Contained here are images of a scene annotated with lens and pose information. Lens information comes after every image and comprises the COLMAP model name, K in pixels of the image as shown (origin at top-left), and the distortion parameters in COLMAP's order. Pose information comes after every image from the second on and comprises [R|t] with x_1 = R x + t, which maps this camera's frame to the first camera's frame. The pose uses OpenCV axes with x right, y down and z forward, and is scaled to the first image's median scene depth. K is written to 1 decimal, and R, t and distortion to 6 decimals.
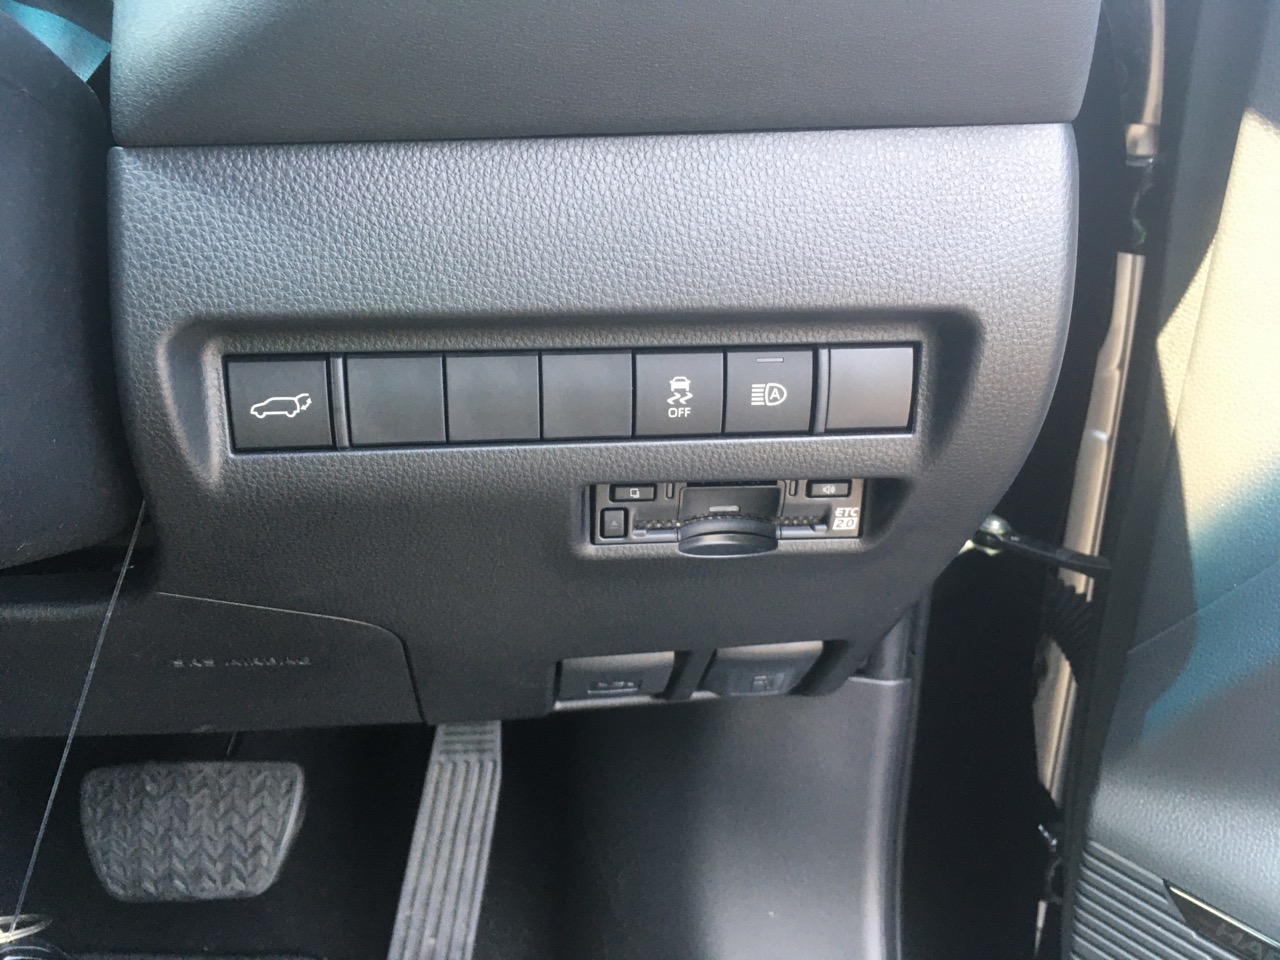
lens RADIAL K [[1123.1, 0, 640.0], [0, 1123.1, 480.0], [0, 0, 1]] dist [0.057477, -0.065044]
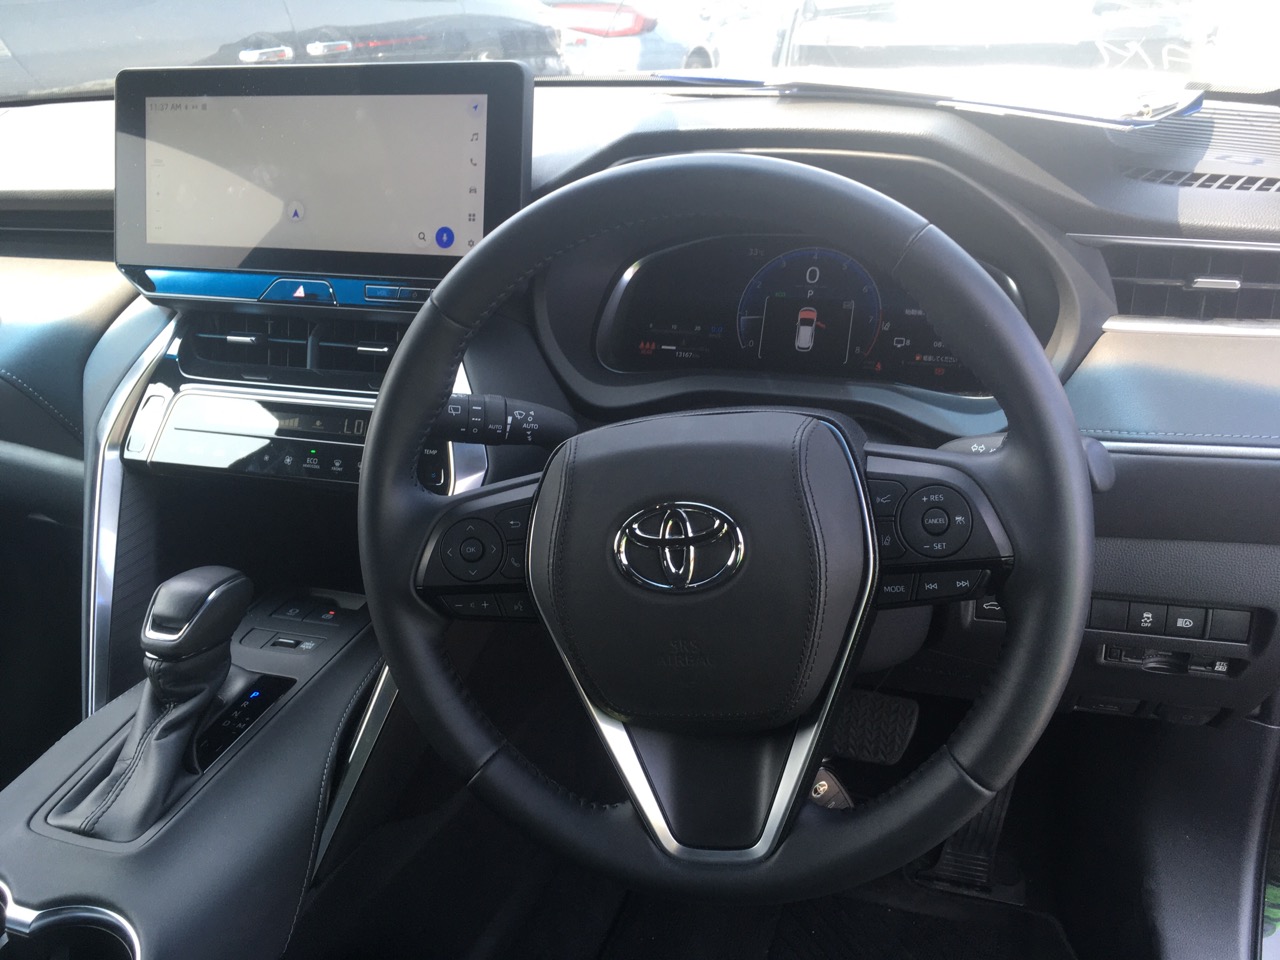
lens RADIAL K [[1123.1, 0, 640.0], [0, 1123.1, 480.0], [0, 0, 1]] dist [0.057477, -0.065044]
pose [[0.907848, 0.102473, -0.406585, 0.002644], [-0.069698, 0.993067, 0.094660, -0.497375], [0.413466, -0.057599, 0.908696, -1.667791]]
